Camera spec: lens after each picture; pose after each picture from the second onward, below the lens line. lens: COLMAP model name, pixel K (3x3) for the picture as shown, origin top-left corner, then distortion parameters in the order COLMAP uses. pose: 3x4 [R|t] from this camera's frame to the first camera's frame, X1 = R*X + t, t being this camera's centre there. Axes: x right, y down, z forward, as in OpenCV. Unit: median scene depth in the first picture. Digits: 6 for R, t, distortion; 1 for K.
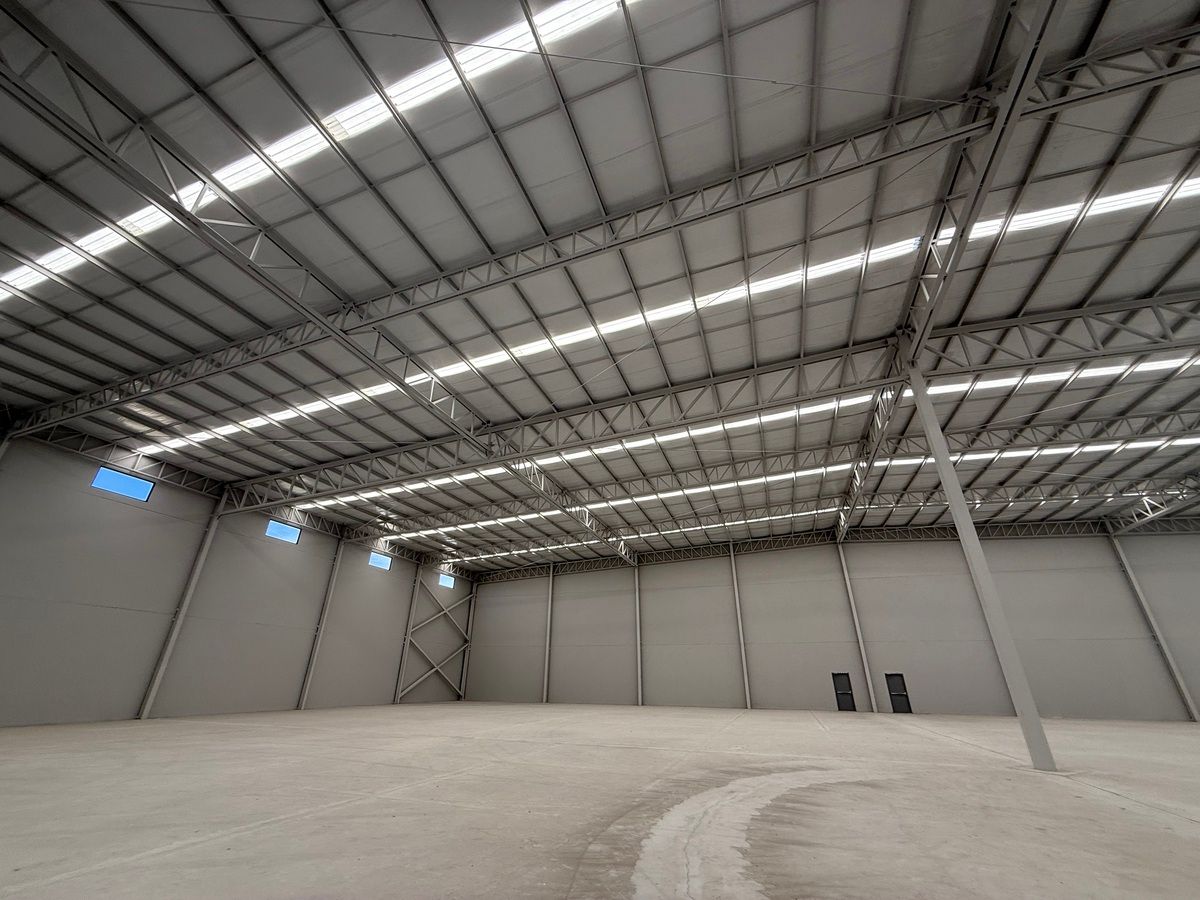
lens RADIAL K [[476.3, 0, 598.9], [0, 476.3, 465.3], [0, 0, 1]] dist [0.001656, 0.000303]
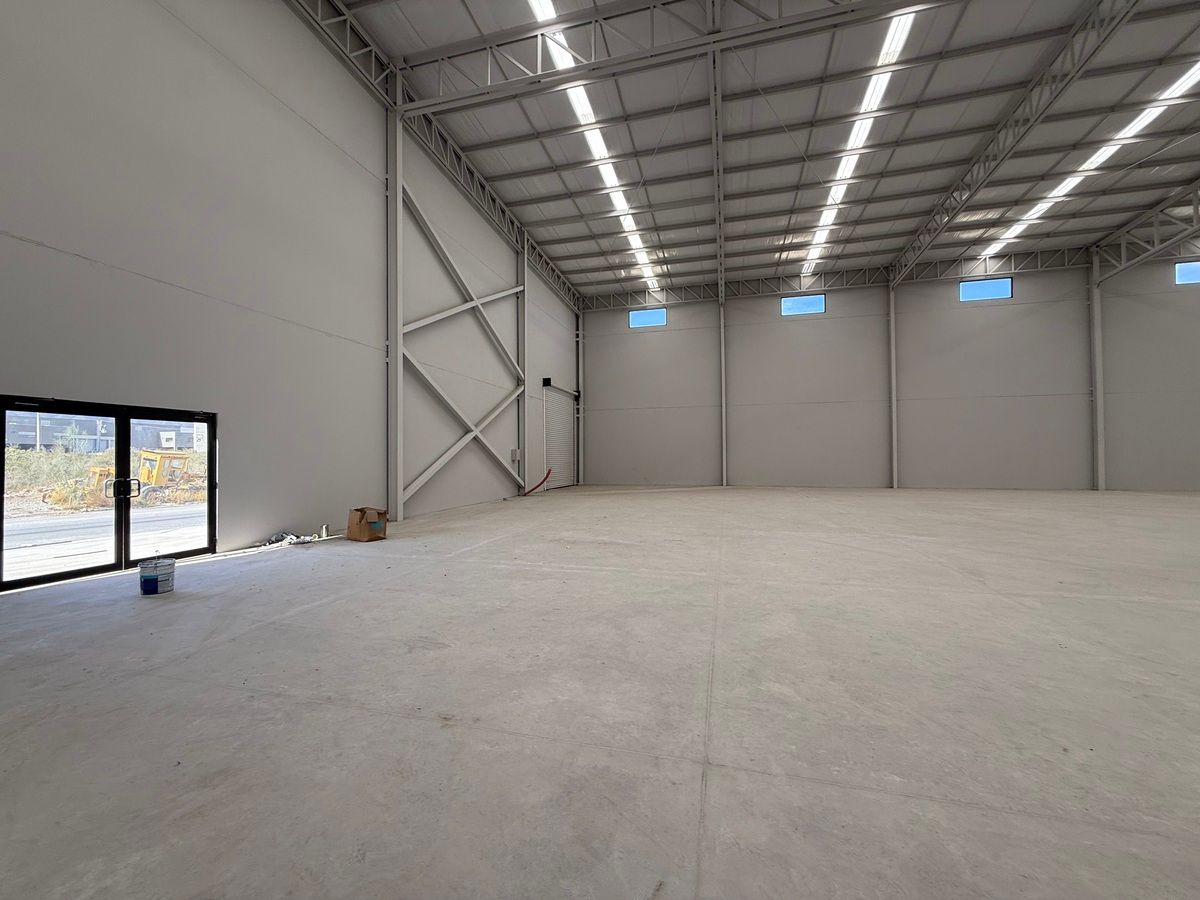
lens RADIAL K [[476.3, 0, 598.9], [0, 476.3, 465.3], [0, 0, 1]] dist [0.001656, 0.000303]
pose [[0.079840, -0.007178, -0.996782, 0.187002], [0.415978, 0.908980, 0.026773, -0.032234], [0.905863, -0.416777, 0.075559, -0.060257]]
